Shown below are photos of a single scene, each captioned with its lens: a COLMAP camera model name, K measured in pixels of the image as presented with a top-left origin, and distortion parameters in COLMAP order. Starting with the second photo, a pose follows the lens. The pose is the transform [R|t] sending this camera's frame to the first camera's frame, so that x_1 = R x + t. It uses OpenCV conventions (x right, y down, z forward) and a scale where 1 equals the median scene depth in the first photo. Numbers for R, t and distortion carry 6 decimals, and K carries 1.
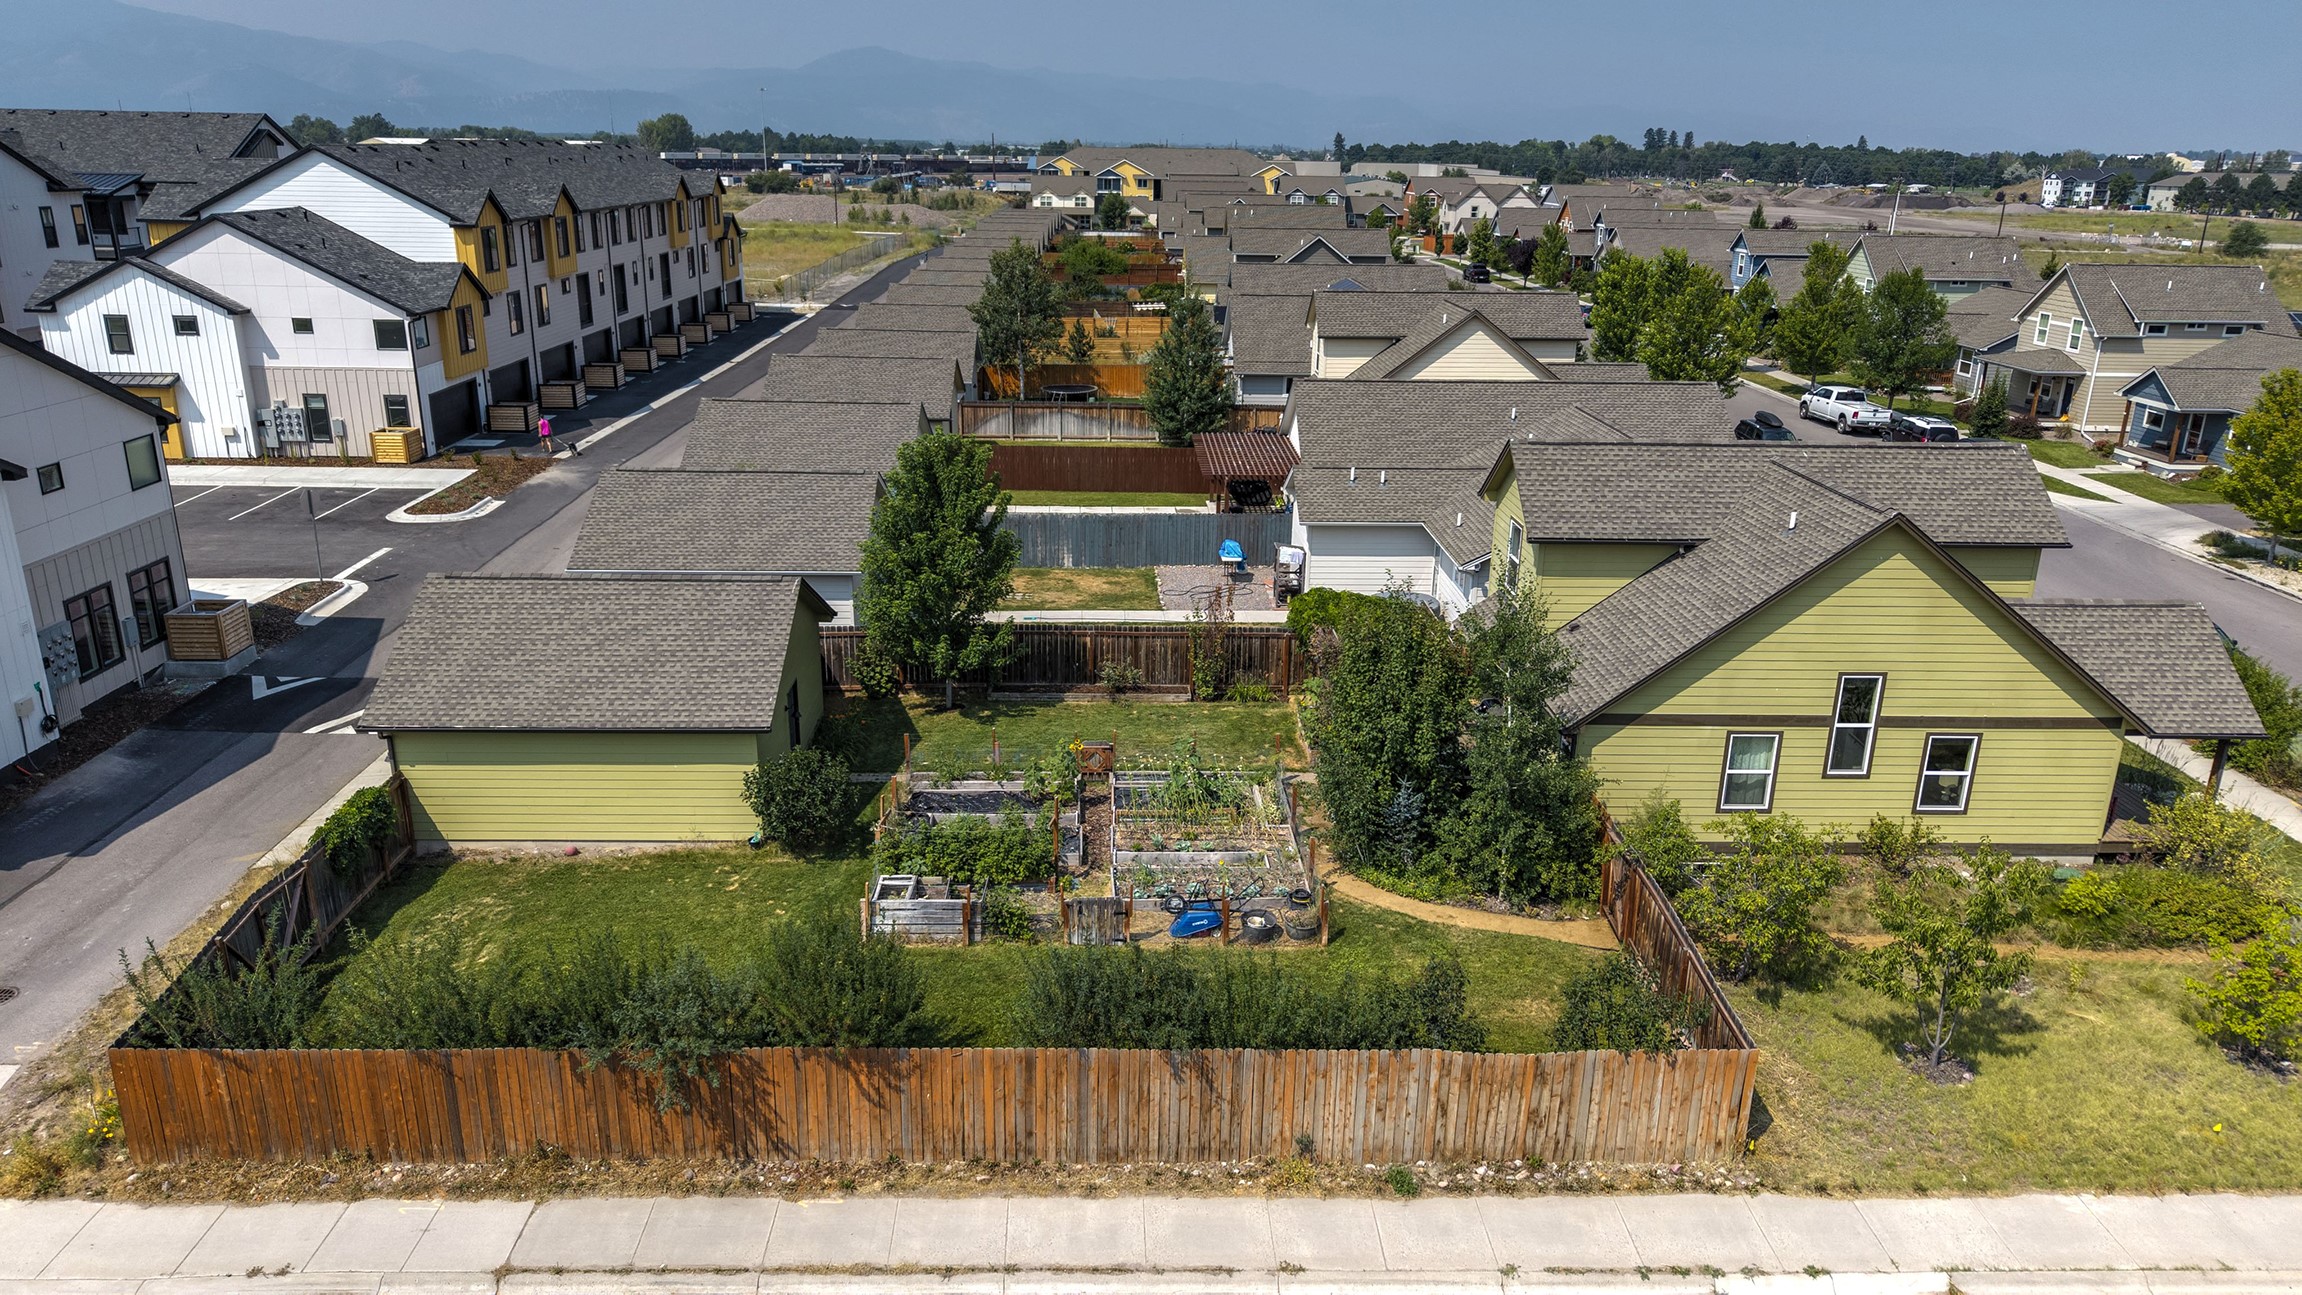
lens RADIAL K [[1544.2, 0, 1151.0], [0, 1544.2, 647.5], [0, 0, 1]] dist [0.003338, 0.001118]
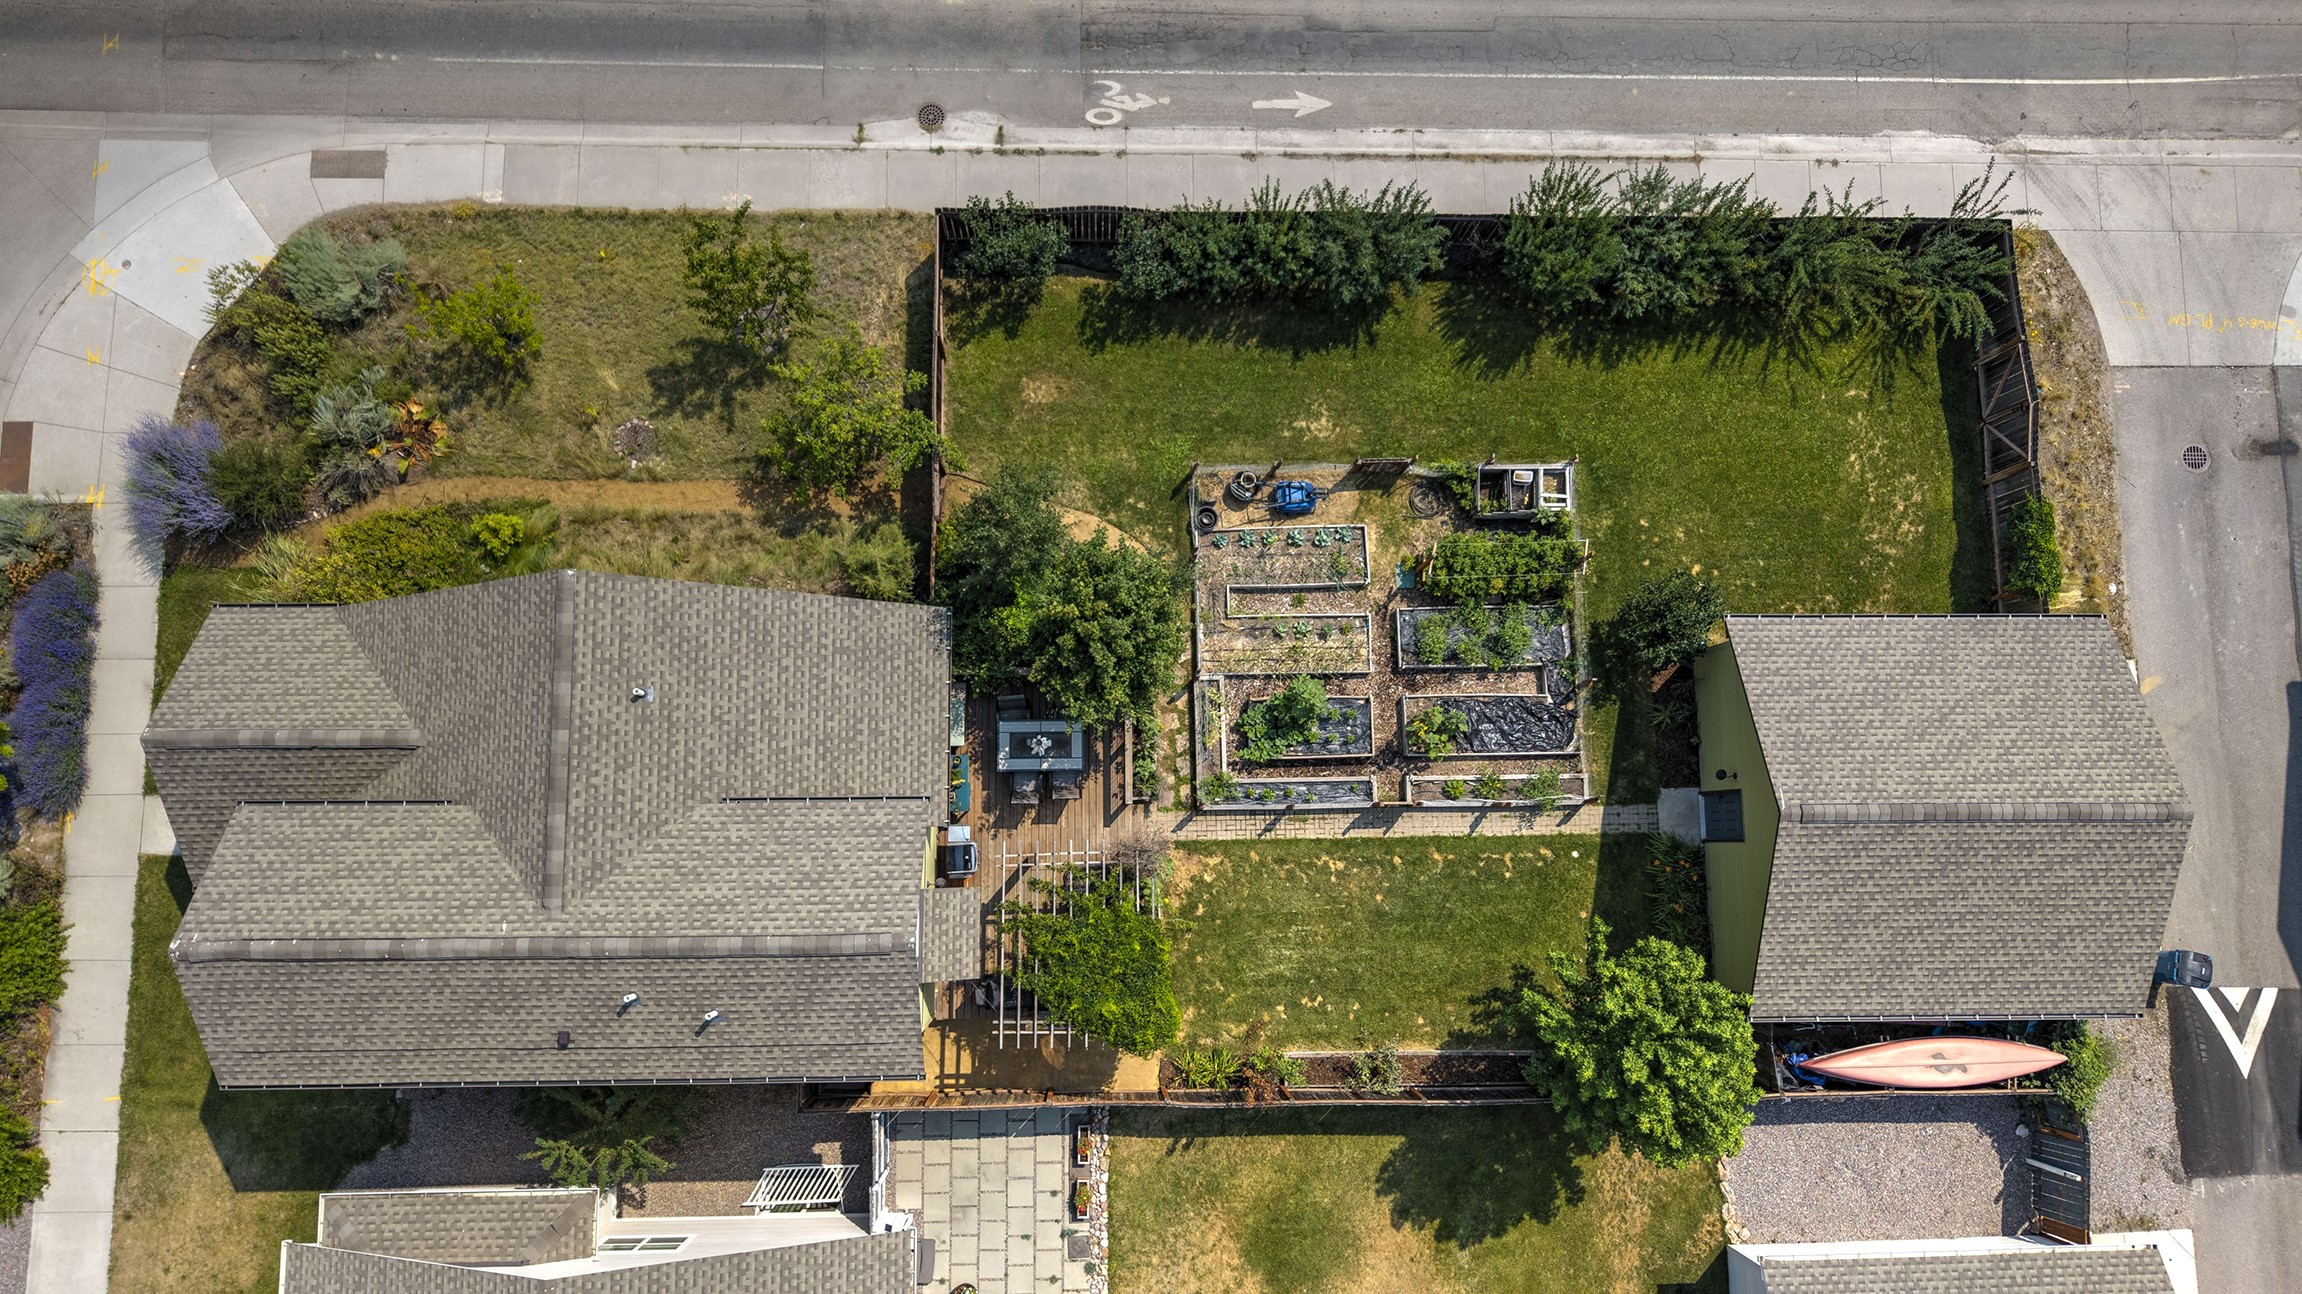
lens RADIAL K [[1544.2, 0, 1151.0], [0, 1544.2, 647.0], [0, 0, 1]] dist [0.003338, 0.001118]
pose [[-0.998063, -0.025901, -0.056565, 0.082793], [-0.050558, -0.192168, 0.980059, -0.402589], [-0.036255, 0.981020, 0.190486, 0.355973]]
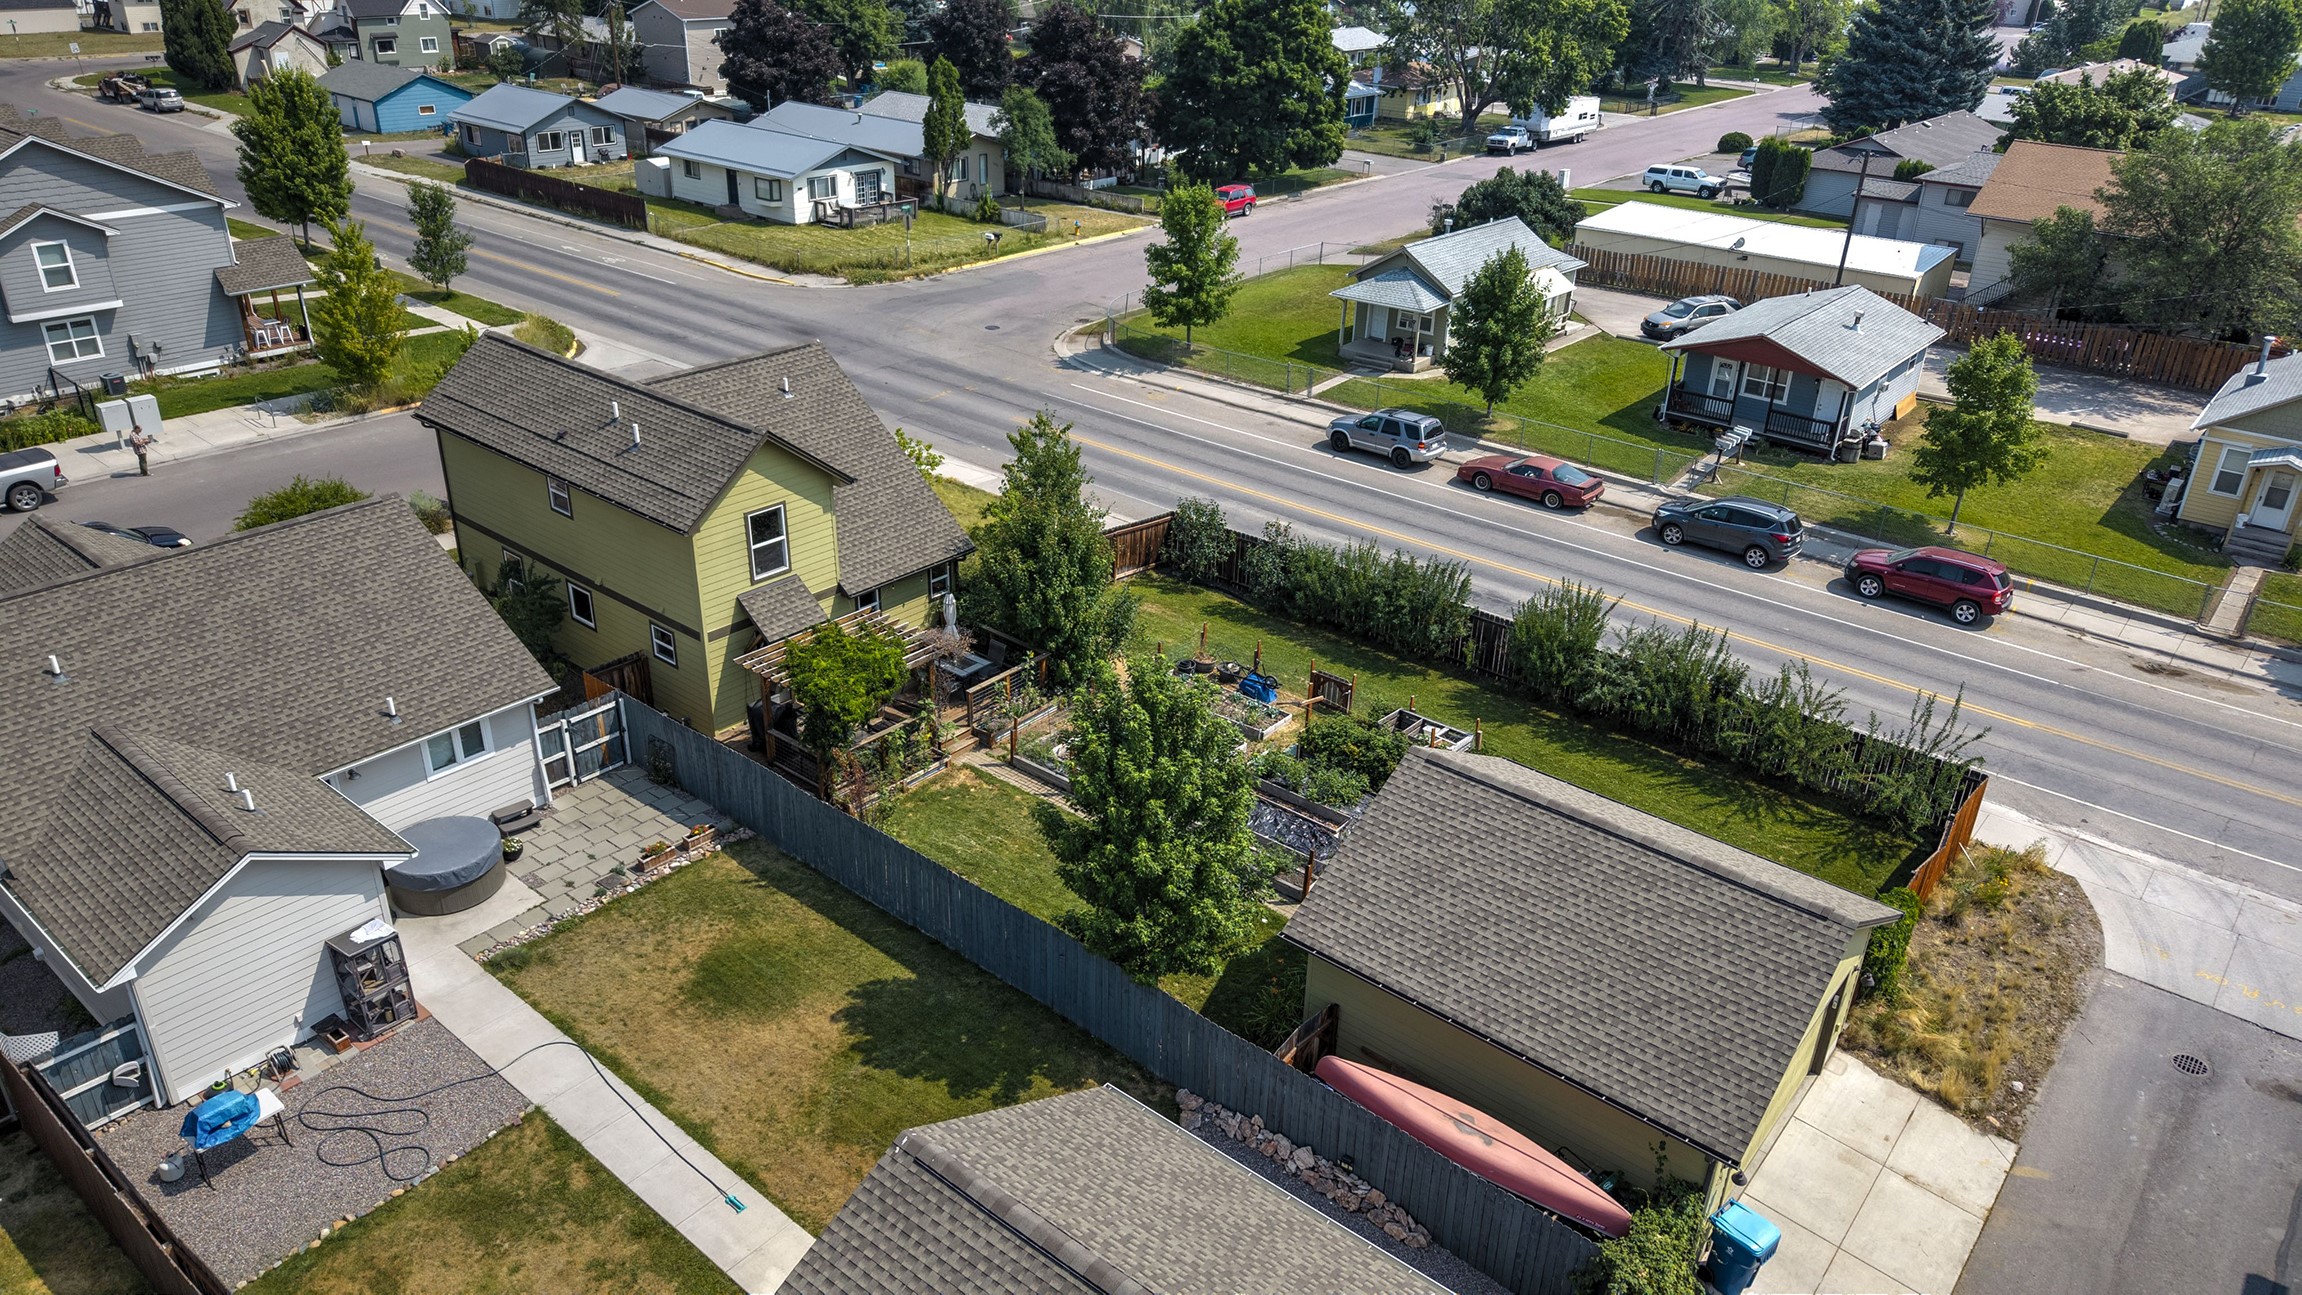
lens RADIAL K [[1544.2, 0, 1151.0], [0, 1544.2, 647.5], [0, 0, 1]] dist [0.003338, 0.001118]
pose [[-0.750039, -0.327028, 0.574887, -0.275871], [0.165048, 0.749160, 0.641498, -0.306124], [-0.640470, 0.576032, -0.507923, 0.700118]]
